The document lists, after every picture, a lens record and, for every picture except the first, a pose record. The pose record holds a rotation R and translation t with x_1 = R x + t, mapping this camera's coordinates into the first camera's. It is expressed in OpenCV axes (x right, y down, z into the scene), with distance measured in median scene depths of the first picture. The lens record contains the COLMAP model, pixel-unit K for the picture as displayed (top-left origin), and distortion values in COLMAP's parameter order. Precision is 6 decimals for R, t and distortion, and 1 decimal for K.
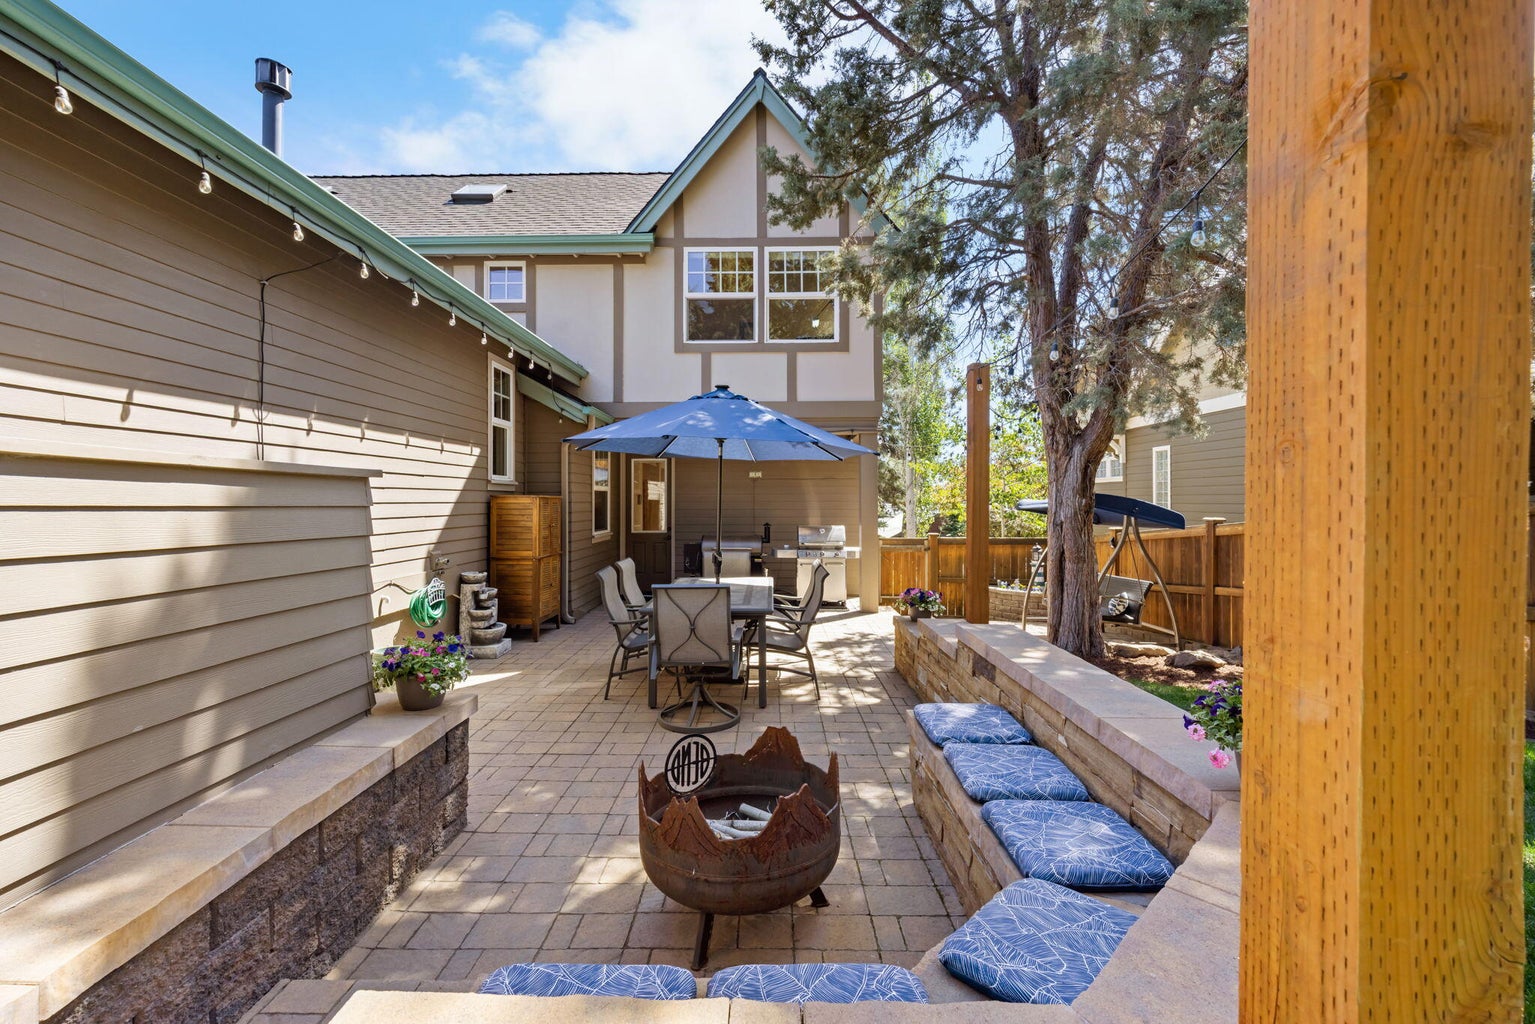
lens RADIAL K [[657.5, 0, 766.3], [0, 657.5, 508.2], [0, 0, 1]] dist [-0.000469, -0.000048]
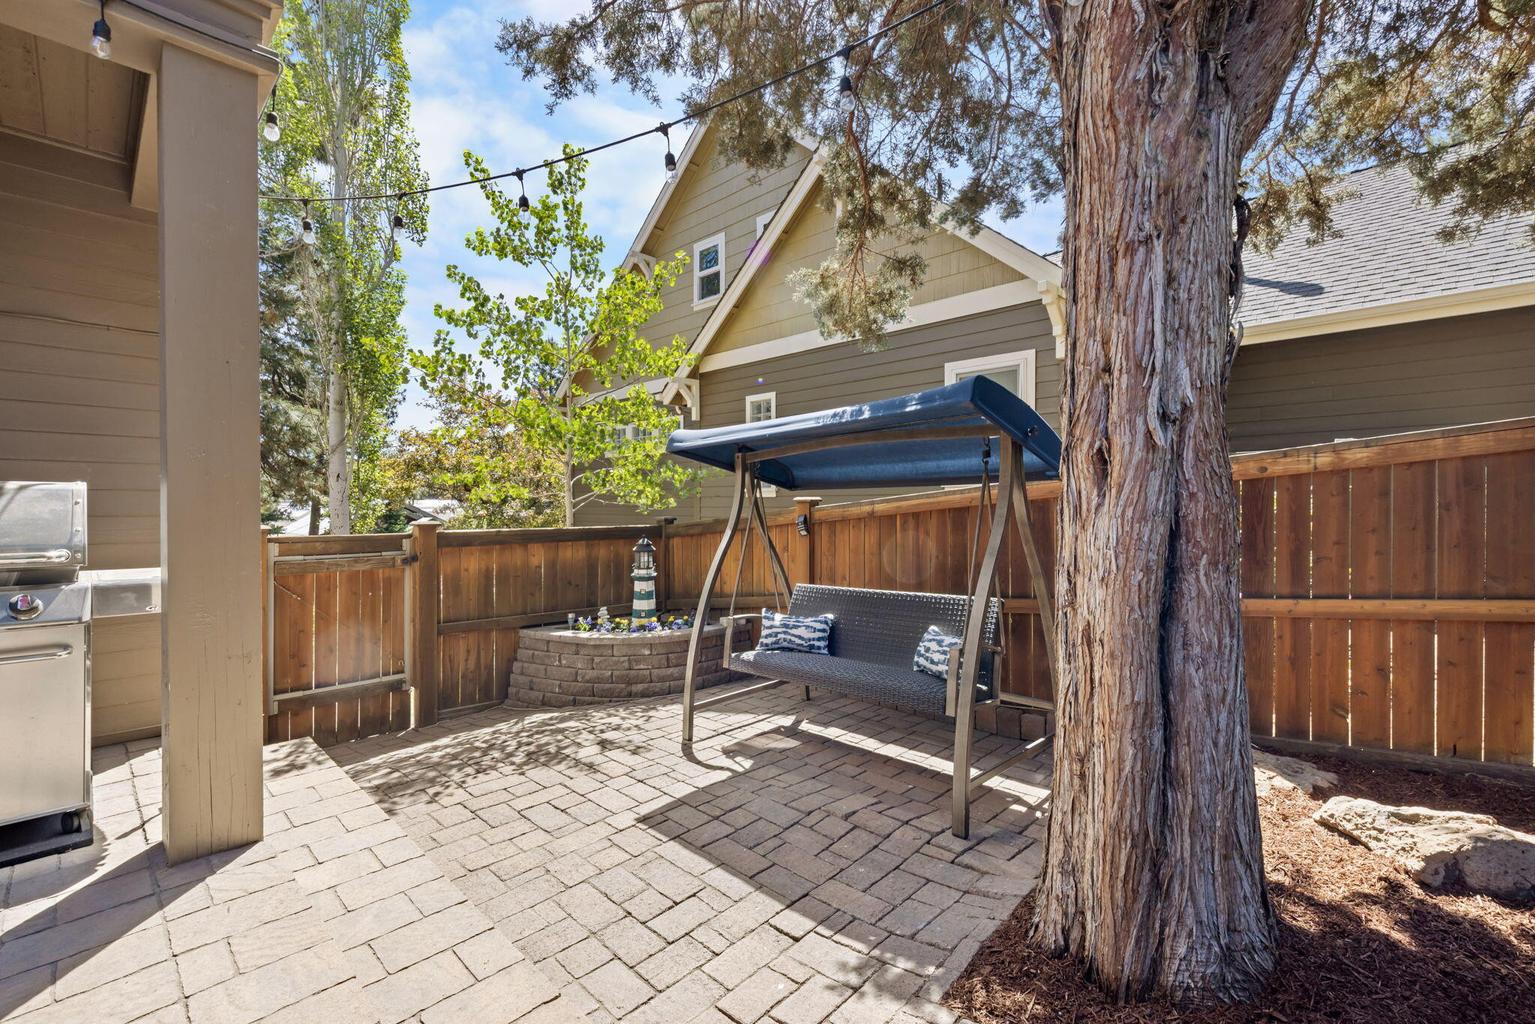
lens RADIAL K [[657.5, 0, 767.4], [0, 657.5, 512.6], [0, 0, 1]] dist [-0.000469, -0.000048]
pose [[0.684401, -0.009268, 0.729047, 0.095974], [0.010719, 0.999939, 0.002649, 0.033581], [-0.729027, 0.006002, 0.684459, 0.547001]]
